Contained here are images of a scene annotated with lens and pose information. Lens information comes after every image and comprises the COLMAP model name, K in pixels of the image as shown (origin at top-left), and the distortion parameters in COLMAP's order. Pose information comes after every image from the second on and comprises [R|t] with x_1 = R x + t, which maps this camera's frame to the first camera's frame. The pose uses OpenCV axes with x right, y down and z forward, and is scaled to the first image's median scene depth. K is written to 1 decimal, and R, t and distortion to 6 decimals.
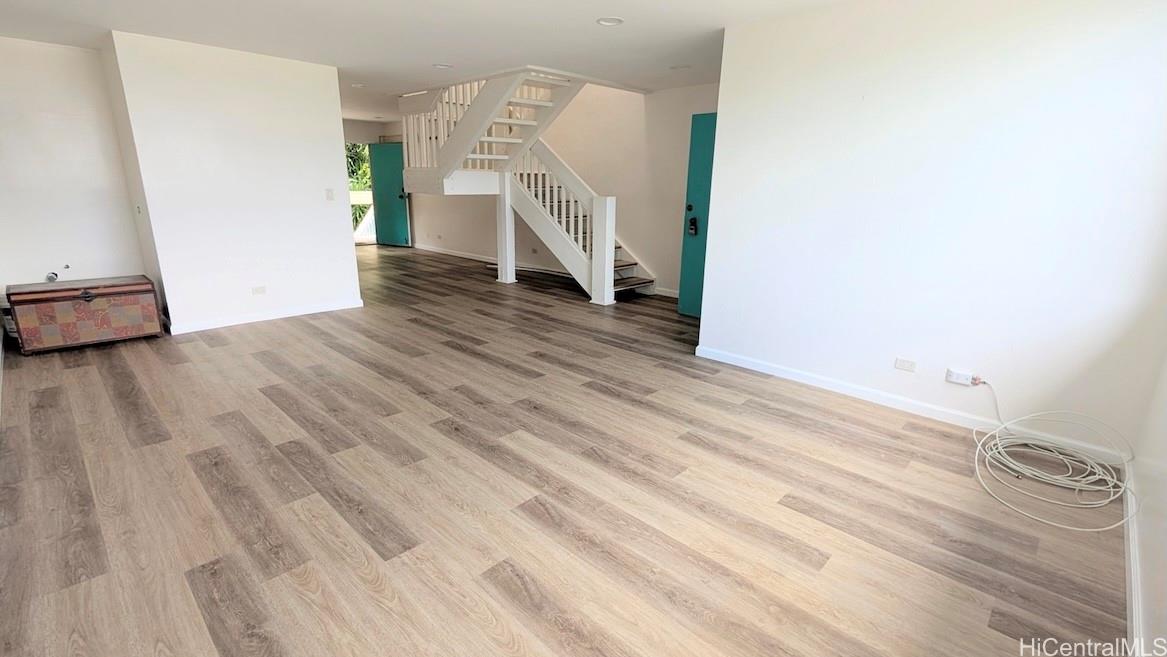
lens RADIAL K [[480.6, 0, 587.9], [0, 480.6, 325.8], [0, 0, 1]] dist [0.000951, -0.000029]
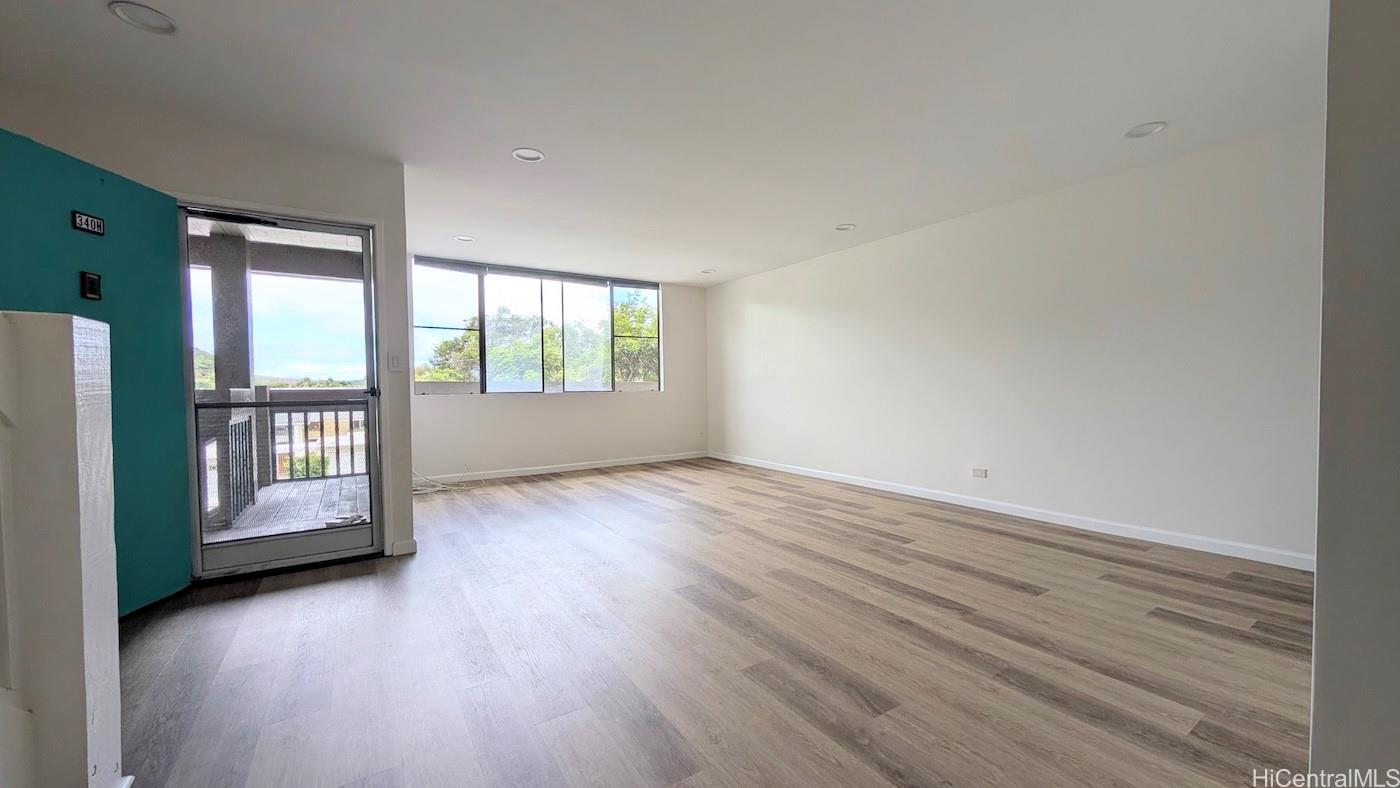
lens RADIAL K [[530.9, 0, 700.0], [0, 530.9, 394.0], [0, 0, 1]] dist [-0.000458, -0.000006]
pose [[-0.967462, -0.014681, 0.252589, -0.519409], [0.060697, 0.955697, 0.288025, -0.486539], [-0.245627, 0.293984, -0.923710, 1.990426]]
